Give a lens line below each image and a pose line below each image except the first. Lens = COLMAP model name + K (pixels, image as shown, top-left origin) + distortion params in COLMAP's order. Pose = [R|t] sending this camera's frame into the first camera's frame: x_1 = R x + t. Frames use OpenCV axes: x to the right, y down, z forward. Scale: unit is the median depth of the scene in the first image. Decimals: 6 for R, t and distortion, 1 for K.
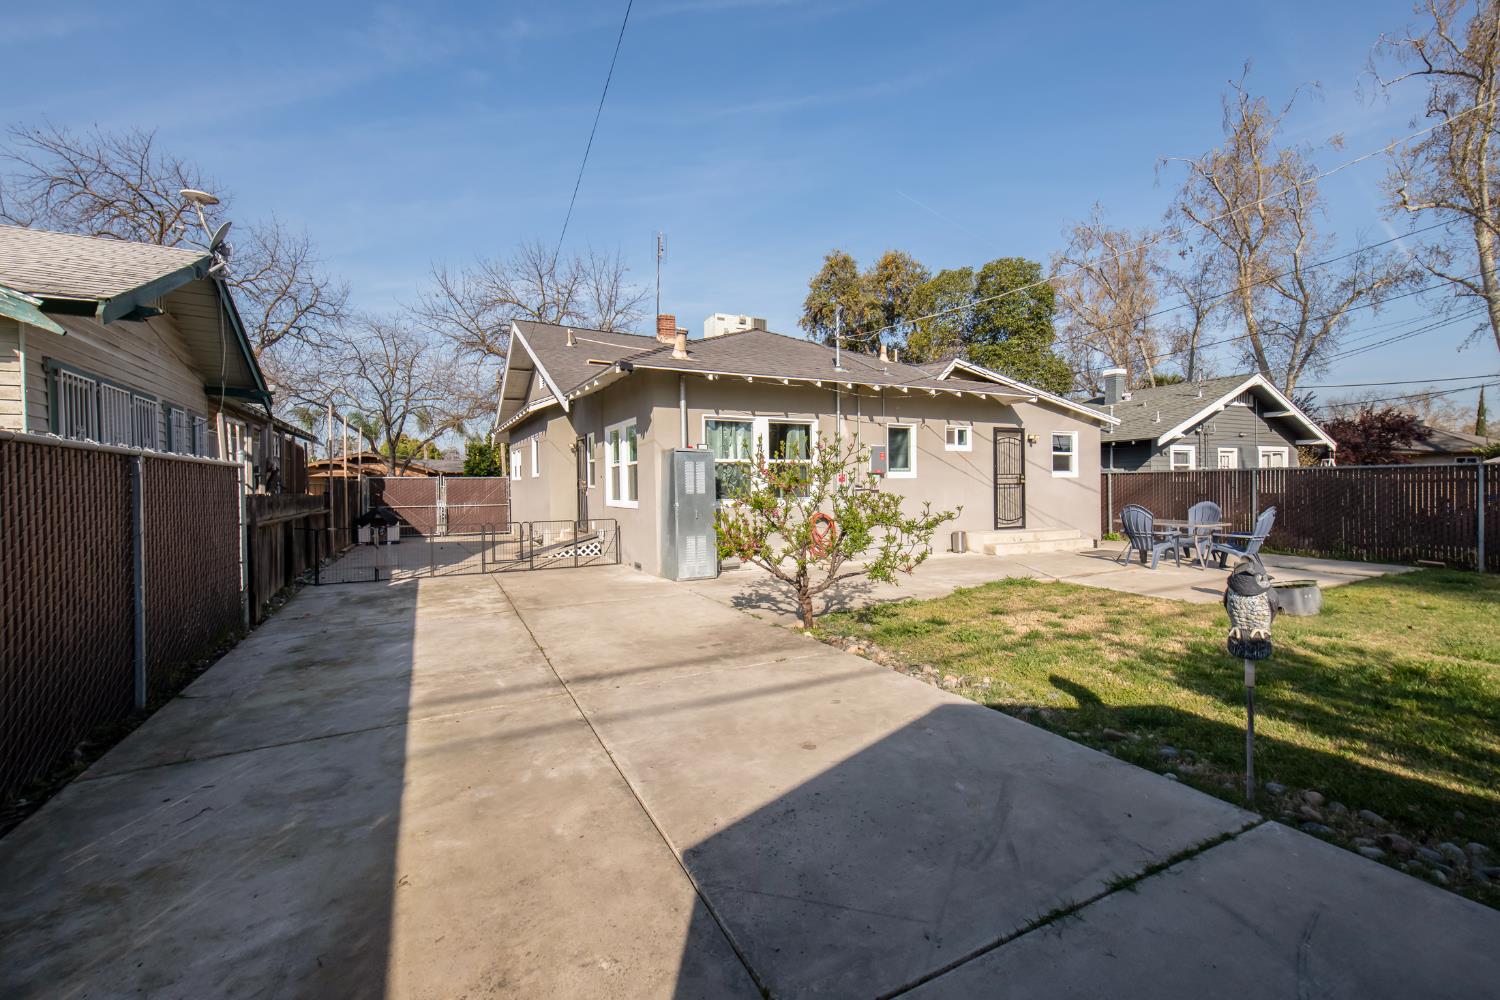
lens RADIAL K [[646.8, 0, 800.1], [0, 646.8, 492.5], [0, 0, 1]] dist [0.010409, -0.000056]
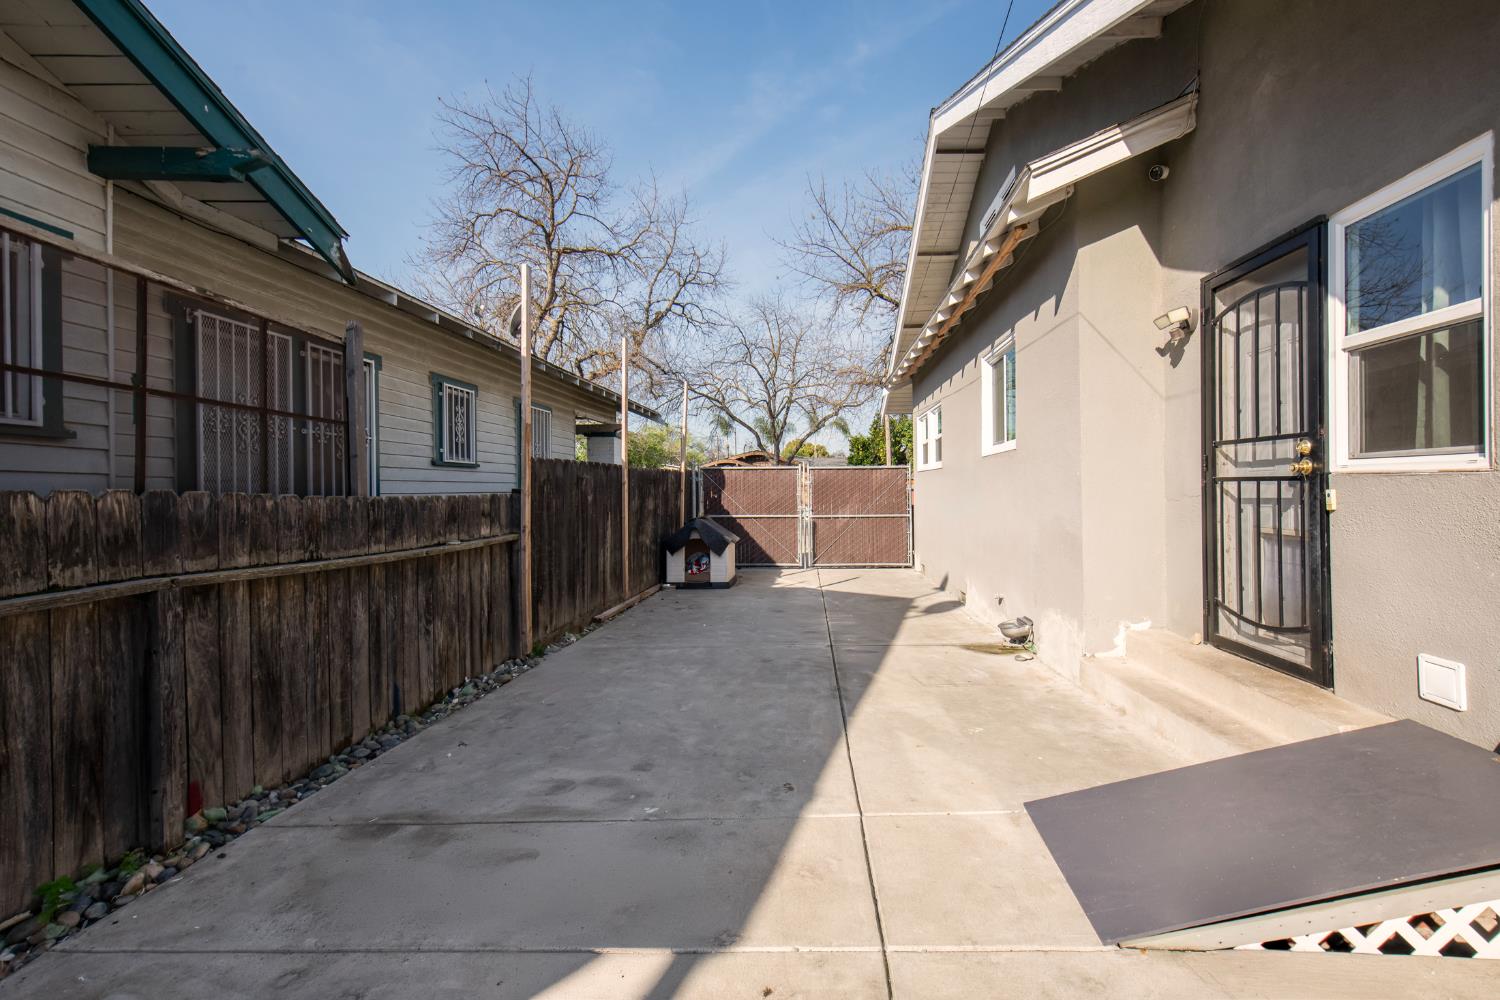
lens RADIAL K [[646.8, 0, 800.1], [0, 646.8, 492.5], [0, 0, 1]] dist [0.010409, -0.000056]
pose [[0.849829, 0.007421, -0.527006, -0.188741], [-0.008725, 0.999962, 0.000012, -0.000126], [0.526986, 0.004587, 0.849861, 0.380311]]
